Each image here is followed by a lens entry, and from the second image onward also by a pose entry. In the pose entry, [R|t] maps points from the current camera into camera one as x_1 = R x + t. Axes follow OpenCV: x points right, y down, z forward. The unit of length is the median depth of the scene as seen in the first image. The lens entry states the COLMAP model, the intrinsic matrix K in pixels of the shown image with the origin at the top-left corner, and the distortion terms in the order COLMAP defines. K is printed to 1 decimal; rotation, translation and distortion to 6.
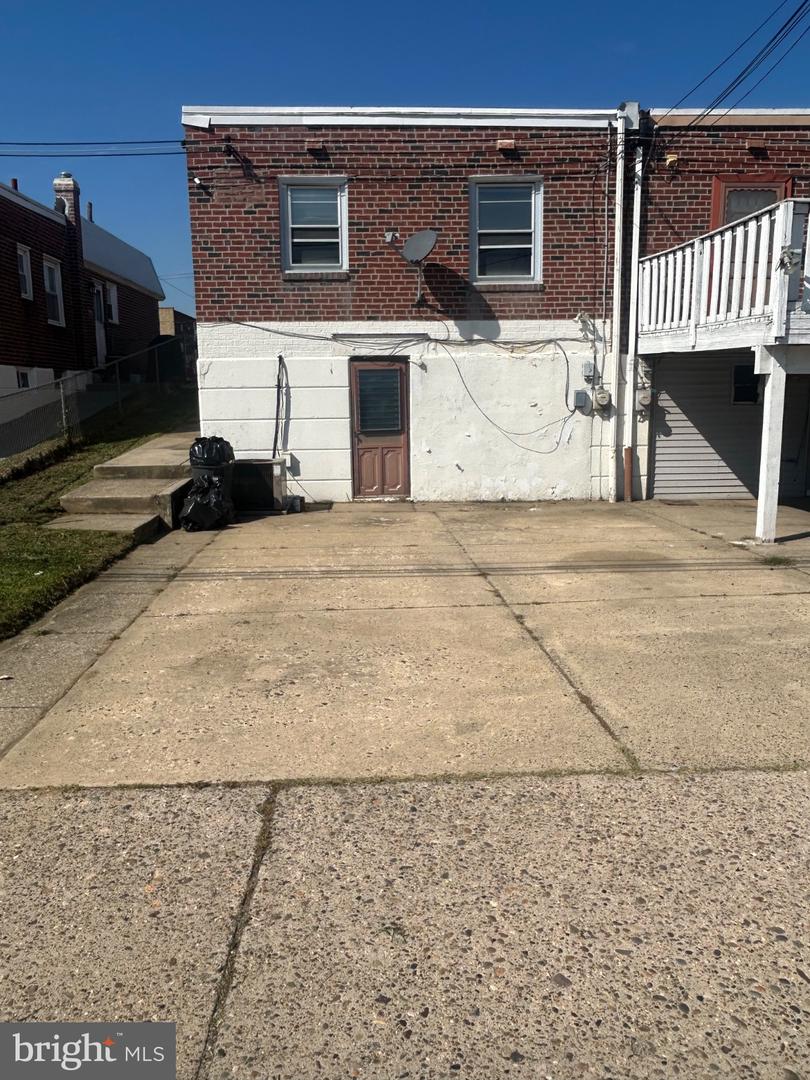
lens RADIAL K [[807.2, 0, 405.0], [0, 807.2, 540.0], [0, 0, 1]] dist [0.013704, -0.042693]
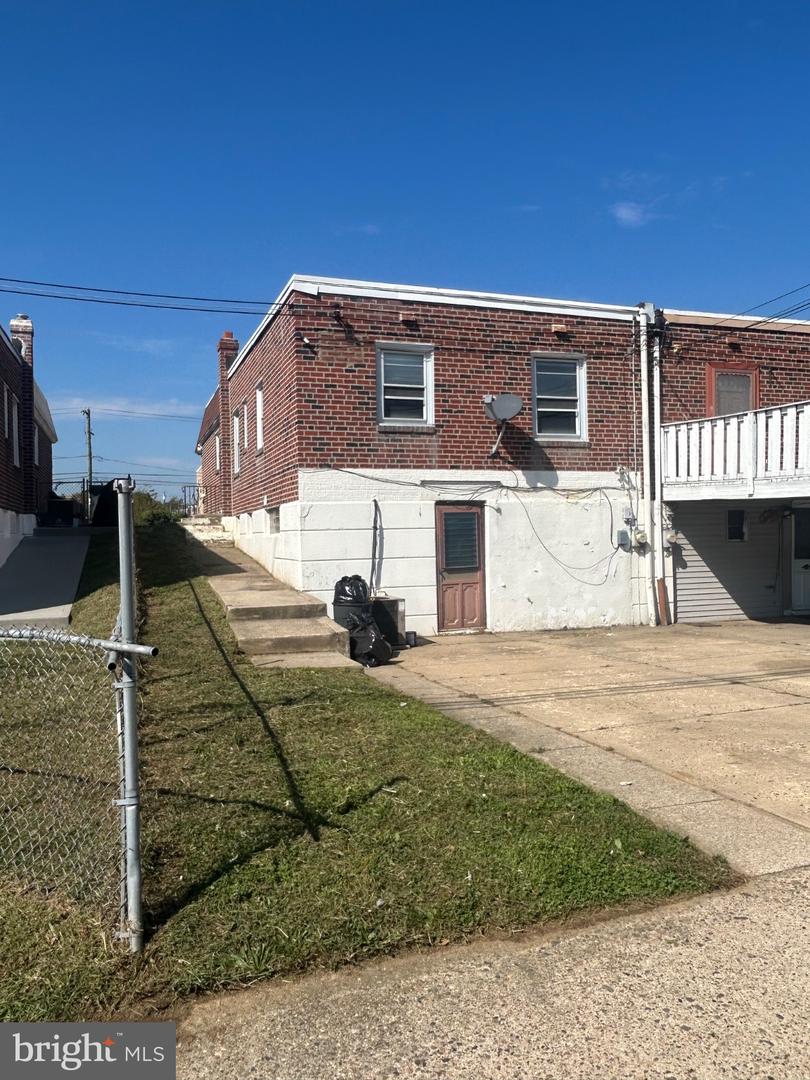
lens RADIAL K [[807.2, 0, 405.0], [0, 807.2, 540.0], [0, 0, 1]] dist [0.013704, -0.042693]
pose [[0.956841, -0.007166, 0.290522, -0.431236], [0.058217, 0.984158, -0.167463, 0.004353], [-0.284720, 0.177149, 0.942100, -0.003364]]
